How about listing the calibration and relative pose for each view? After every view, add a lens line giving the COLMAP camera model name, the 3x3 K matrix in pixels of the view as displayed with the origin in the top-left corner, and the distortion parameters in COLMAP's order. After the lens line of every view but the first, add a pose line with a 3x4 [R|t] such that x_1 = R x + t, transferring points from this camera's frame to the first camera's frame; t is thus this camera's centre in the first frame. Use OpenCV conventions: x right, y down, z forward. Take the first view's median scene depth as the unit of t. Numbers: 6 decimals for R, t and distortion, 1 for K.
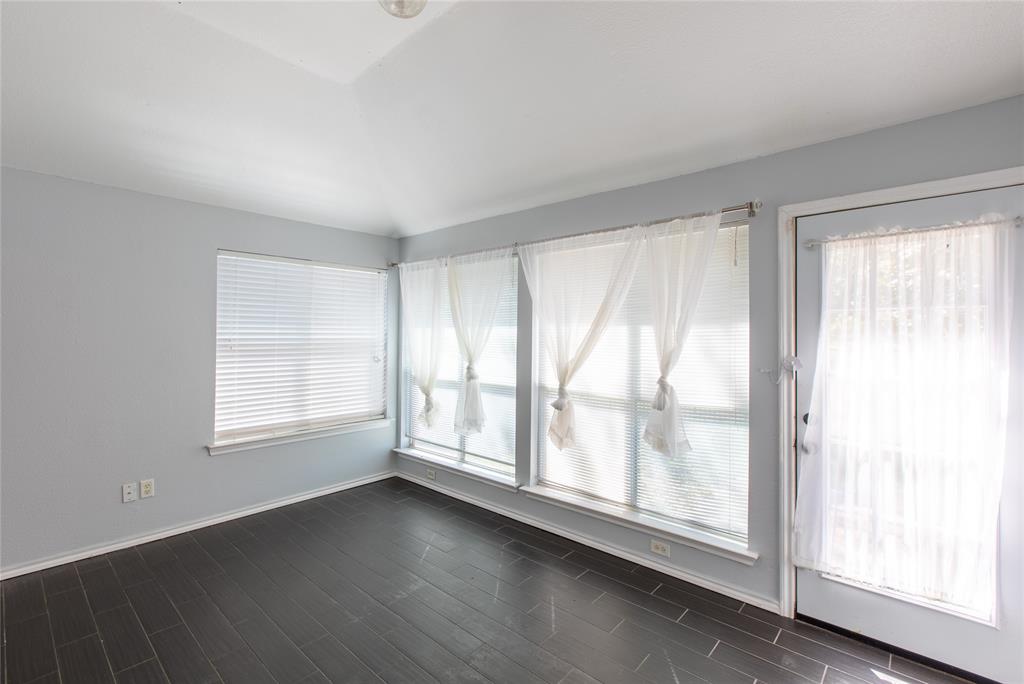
lens RADIAL K [[451.5, 0, 514.4], [0, 451.5, 337.9], [0, 0, 1]] dist [0.002474, 0.000192]
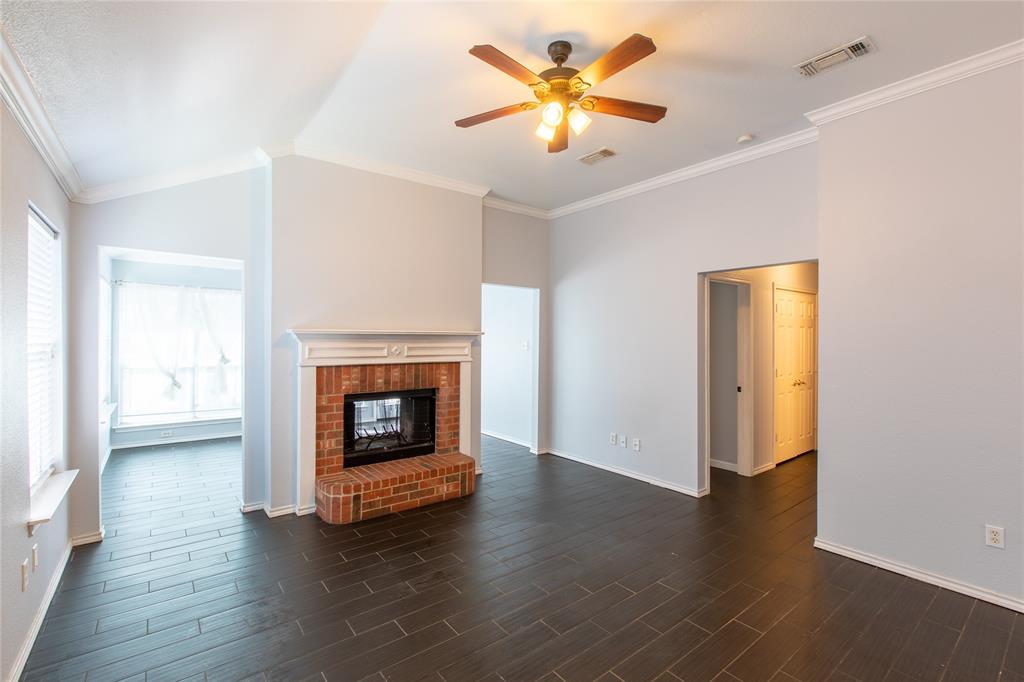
lens RADIAL K [[451.5, 0, 514.4], [0, 451.5, 336.9], [0, 0, 1]] dist [0.002474, 0.000192]
pose [[0.184157, 0.003967, 0.982889, -1.812647], [0.003832, 0.999981, -0.004754, 0.002238], [-0.982889, 0.004642, 0.184138, -0.477476]]
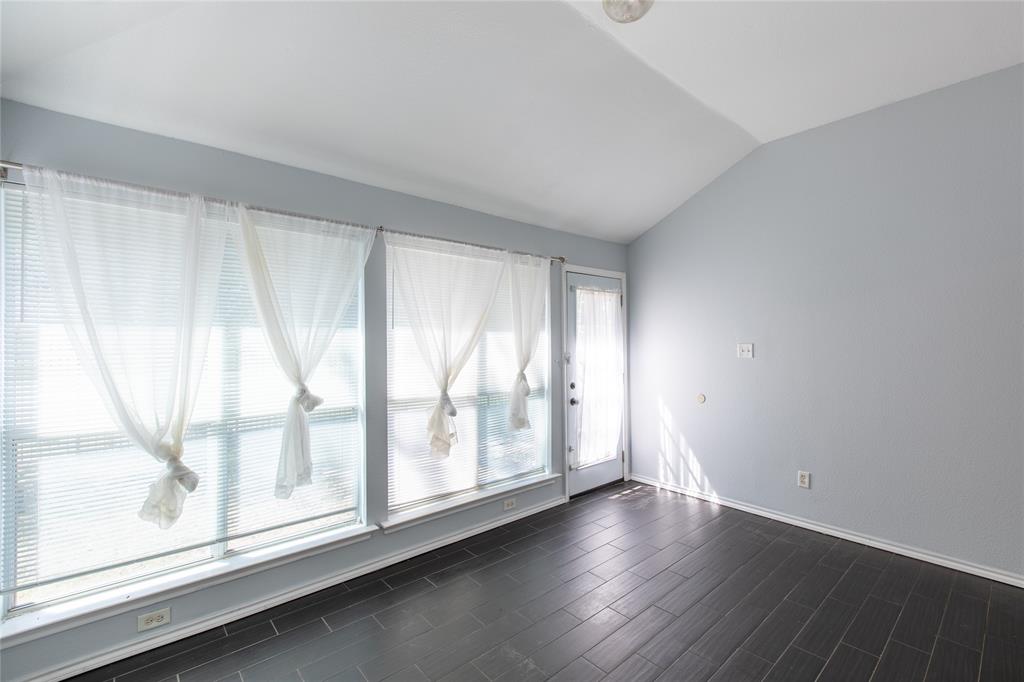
lens RADIAL K [[451.5, 0, 514.4], [0, 451.5, 336.9], [0, 0, 1]] dist [0.002474, 0.000192]
pose [[0.136474, -0.002424, 0.990641, -0.804377], [0.006206, 0.999979, 0.001592, -0.012256], [-0.990624, 0.005931, 0.136487, 0.683839]]
